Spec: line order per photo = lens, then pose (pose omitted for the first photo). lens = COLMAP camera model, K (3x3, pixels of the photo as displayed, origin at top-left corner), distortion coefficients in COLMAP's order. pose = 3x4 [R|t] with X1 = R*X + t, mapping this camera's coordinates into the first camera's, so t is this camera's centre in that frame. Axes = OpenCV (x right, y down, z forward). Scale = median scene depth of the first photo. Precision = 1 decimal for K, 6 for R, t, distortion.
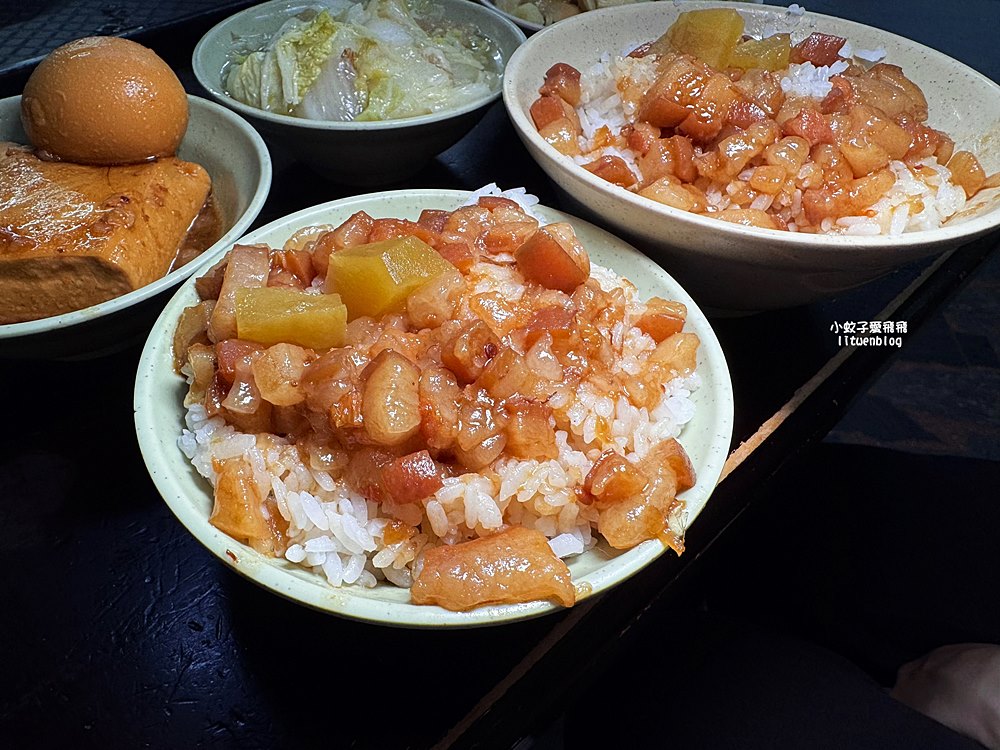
lens RADIAL K [[710.1, 0, 412.9], [0, 710.1, 375.0], [0, 0, 1]] dist [0.001944, -0.002263]
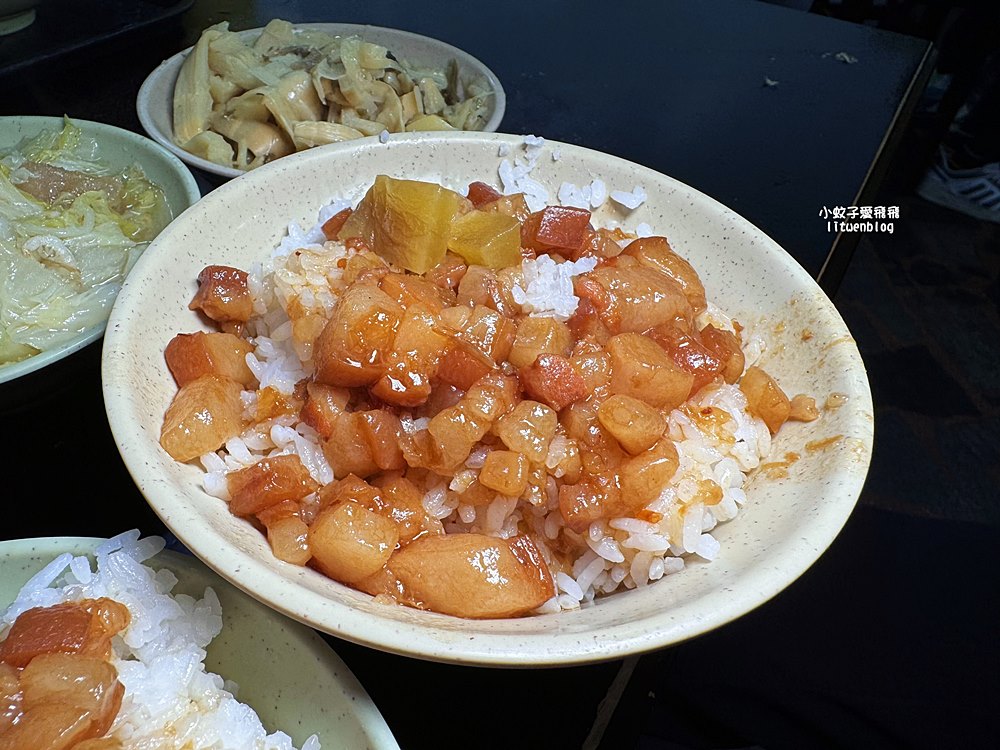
lens RADIAL K [[710.1, 0, 412.9], [0, 710.1, 375.0], [0, 0, 1]] dist [0.001944, -0.002263]
pose [[0.970514, -0.147052, 0.190992, 0.394087], [0.149216, 0.988800, 0.003085, -0.492463], [-0.189307, 0.025505, 0.981587, 0.474522]]
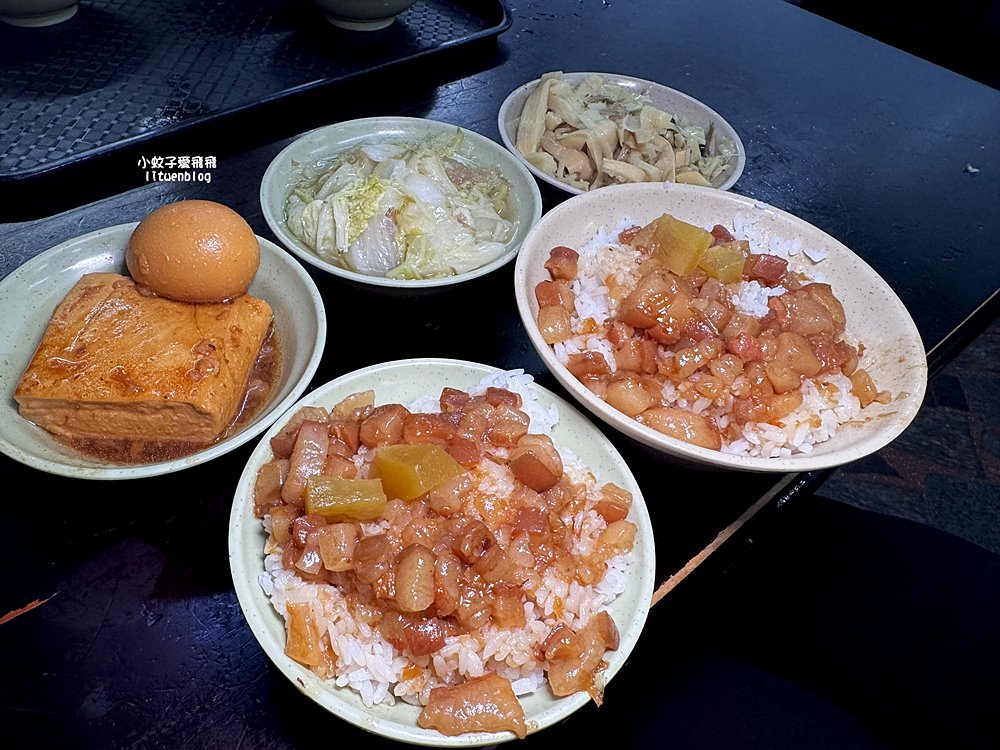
lens RADIAL K [[710.1, 0, 412.9], [0, 710.1, 375.0], [0, 0, 1]] dist [0.001944, -0.002263]
pose [[0.996498, 0.082932, 0.010713, -0.076823], [-0.083387, 0.995093, 0.053268, -0.415206], [-0.006243, -0.053975, 0.998523, -0.390437]]
